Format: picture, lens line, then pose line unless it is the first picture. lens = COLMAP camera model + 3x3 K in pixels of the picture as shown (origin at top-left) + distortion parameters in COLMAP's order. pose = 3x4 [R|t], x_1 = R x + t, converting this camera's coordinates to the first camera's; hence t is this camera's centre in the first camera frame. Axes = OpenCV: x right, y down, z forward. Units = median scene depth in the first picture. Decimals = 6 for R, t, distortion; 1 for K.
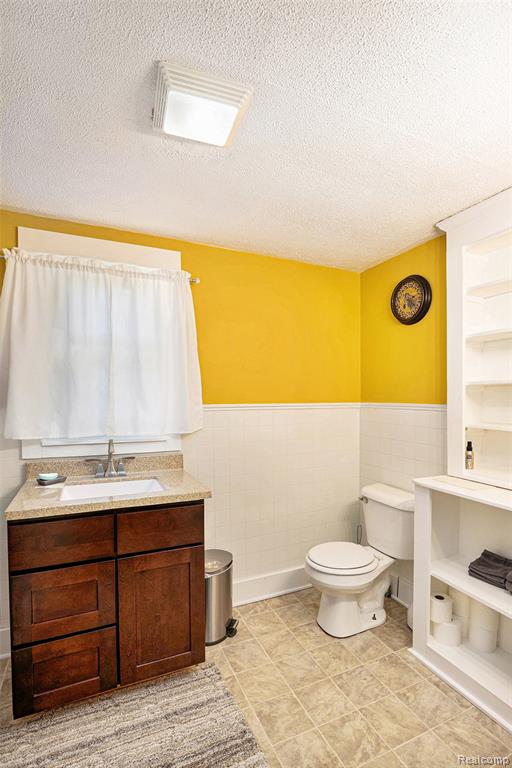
lens RADIAL K [[364.6, 0, 256.0], [0, 364.6, 384.0], [0, 0, 1]] dist [-0.049057, 0.000230]
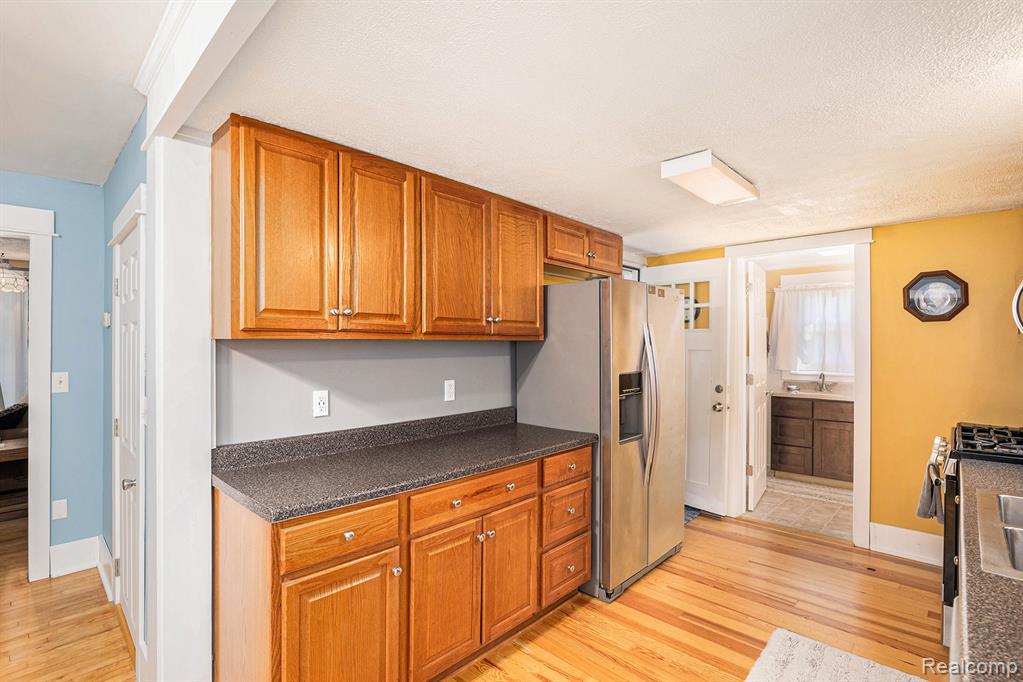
lens RADIAL K [[485.7, 0, 511.5], [0, 485.7, 341.0], [0, 0, 1]] dist [-0.049057, 0.000230]
pose [[0.367042, -0.005837, -0.930186, 1.637353], [0.006201, 0.999973, -0.003827, -0.037410], [0.930184, -0.004364, 0.367069, -1.830398]]
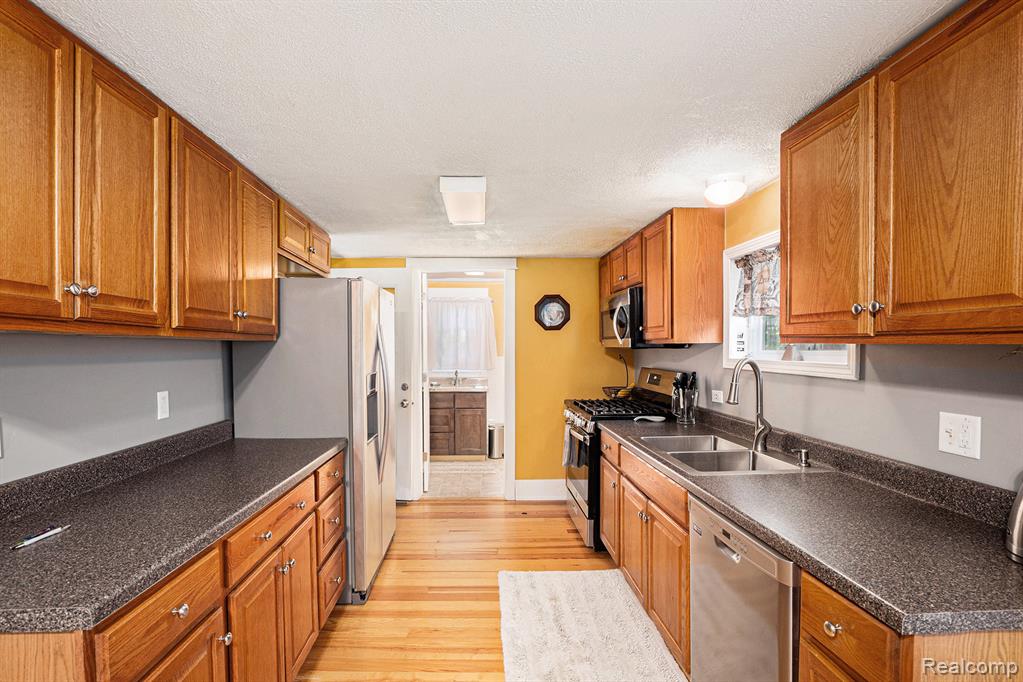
lens RADIAL K [[478.5, 0, 508.3], [0, 478.5, 353.6], [0, 0, 1]] dist [-0.051146, 0.000839]
pose [[0.930458, 0.001779, -0.366393, 1.293522], [0.004582, 0.999853, 0.016492, -0.025254], [0.366369, -0.017024, 0.930314, -2.203388]]
